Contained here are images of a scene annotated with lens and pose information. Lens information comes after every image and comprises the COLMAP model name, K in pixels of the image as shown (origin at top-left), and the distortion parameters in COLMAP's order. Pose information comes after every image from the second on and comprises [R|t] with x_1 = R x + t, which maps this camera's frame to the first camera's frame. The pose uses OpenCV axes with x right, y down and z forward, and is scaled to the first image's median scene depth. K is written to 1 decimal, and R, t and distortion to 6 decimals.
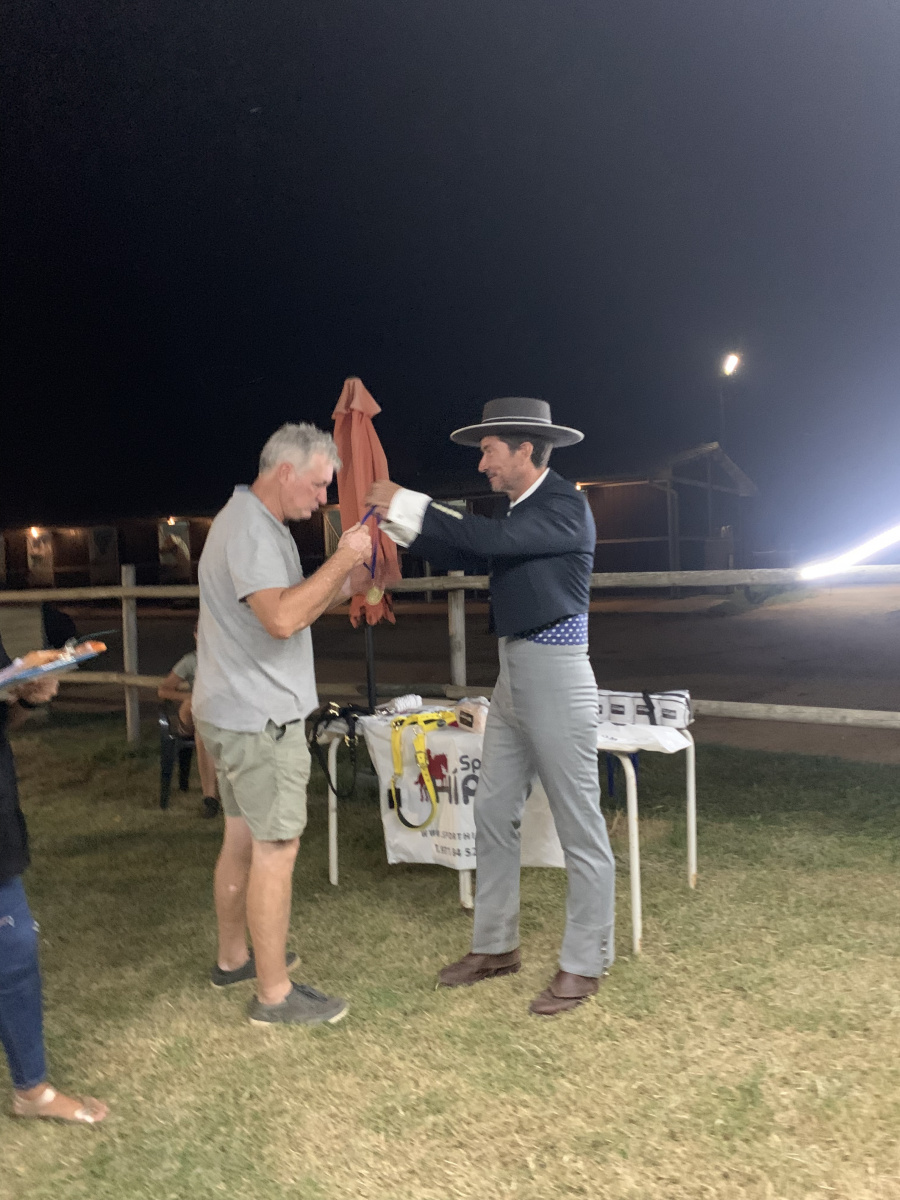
lens RADIAL K [[882.7, 0, 458.9], [0, 882.7, 582.7], [0, 0, 1]] dist [0.013631, -0.009368]
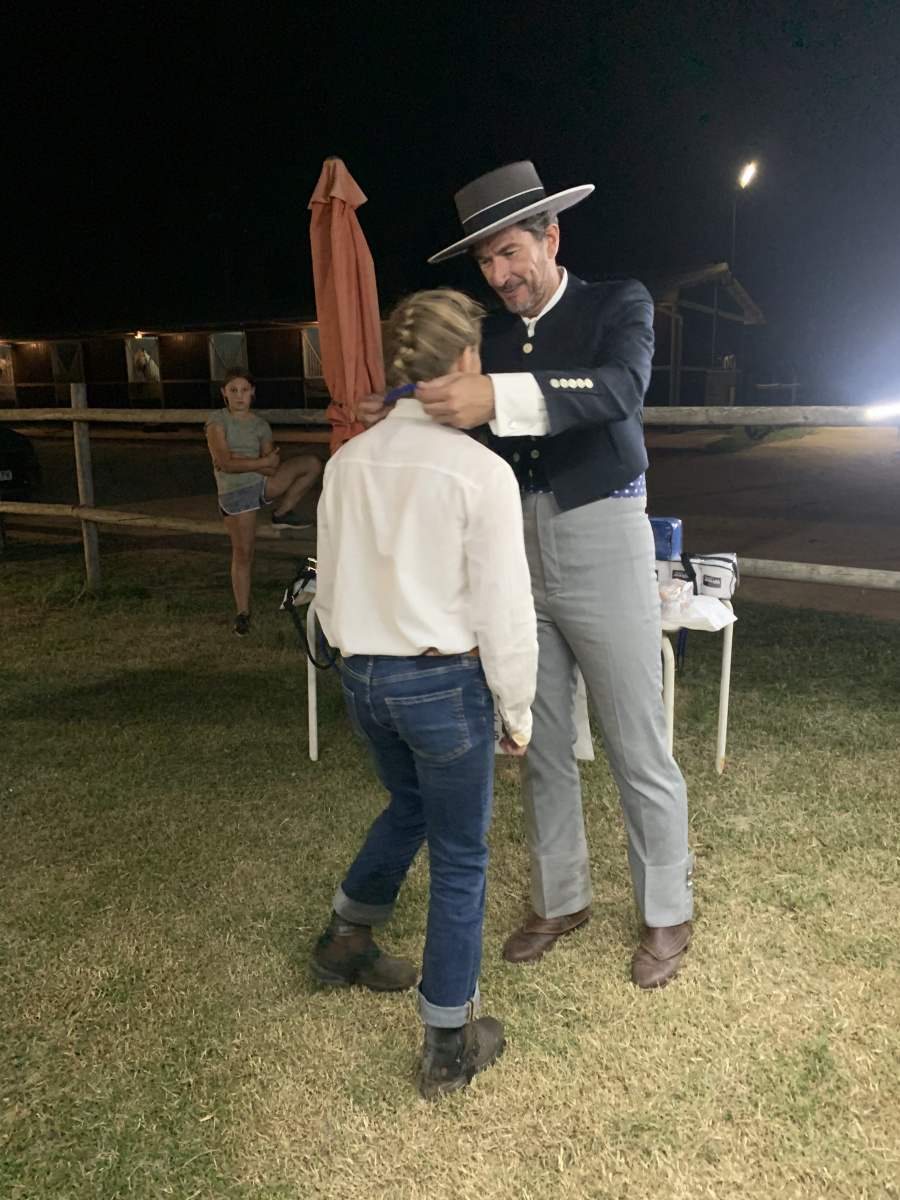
lens RADIAL K [[902.8, 0, 466.0], [0, 902.8, 571.0], [0, 0, 1]] dist [0.010846, -0.004993]
pose [[0.999484, 0.018251, 0.026418, -0.022360], [-0.022602, 0.984289, 0.175113, -0.007575], [-0.022807, -0.175620, 0.984194, 0.193978]]
